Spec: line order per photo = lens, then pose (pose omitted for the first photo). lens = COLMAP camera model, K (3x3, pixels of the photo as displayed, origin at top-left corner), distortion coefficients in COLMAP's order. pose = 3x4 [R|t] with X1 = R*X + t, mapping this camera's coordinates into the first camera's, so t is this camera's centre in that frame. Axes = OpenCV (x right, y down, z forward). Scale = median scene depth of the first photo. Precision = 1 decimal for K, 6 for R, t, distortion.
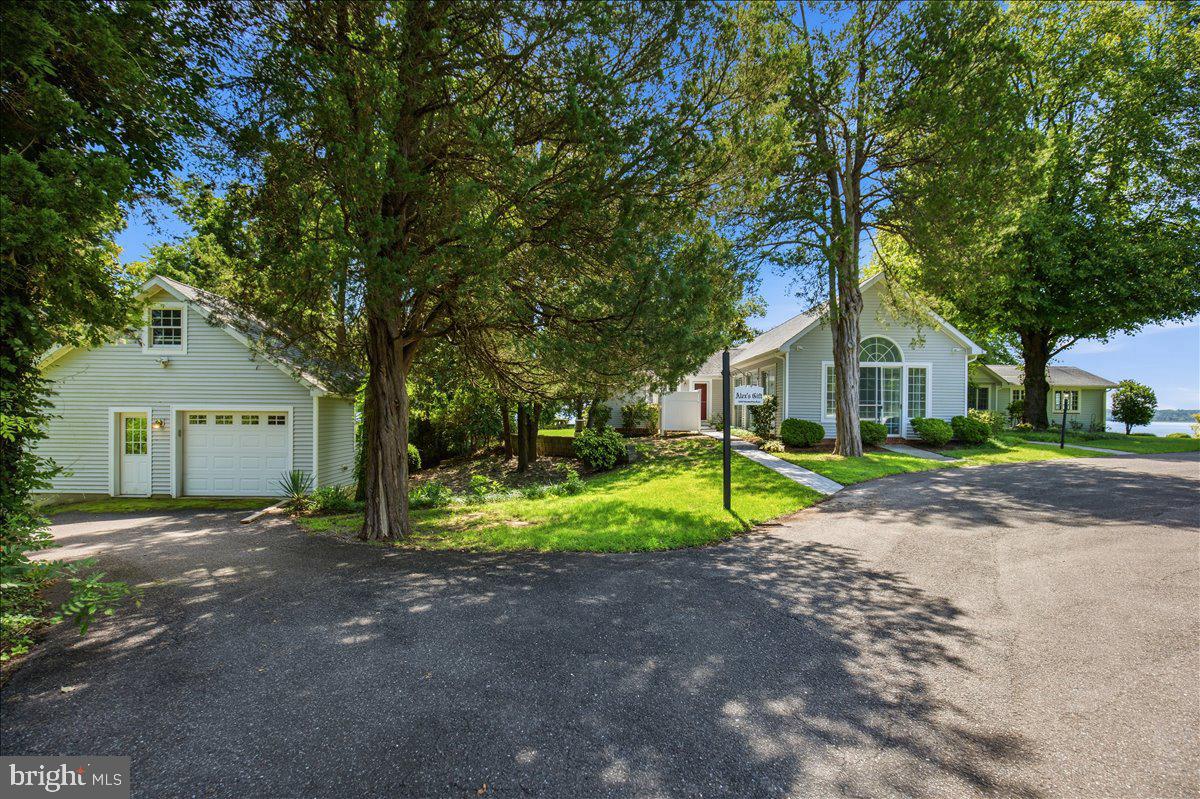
lens RADIAL K [[549.7, 0, 619.1], [0, 549.7, 412.1], [0, 0, 1]] dist [-0.015721, 0.002817]
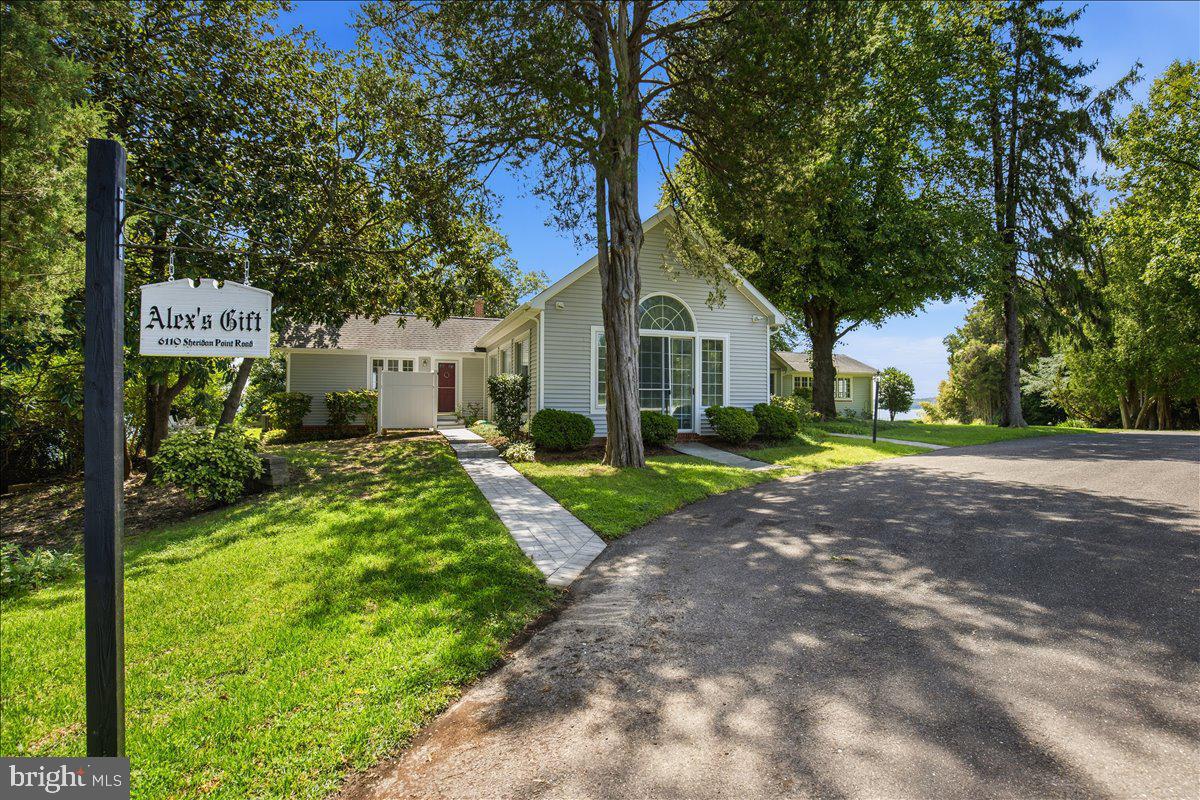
lens RADIAL K [[549.7, 0, 607.6], [0, 549.7, 402.8], [0, 0, 1]] dist [-0.015721, 0.002817]
pose [[0.942797, -0.006140, 0.333311, 0.159247], [0.006783, 0.999977, -0.000767, 0.005015], [-0.333298, 0.002984, 0.942817, 0.341087]]
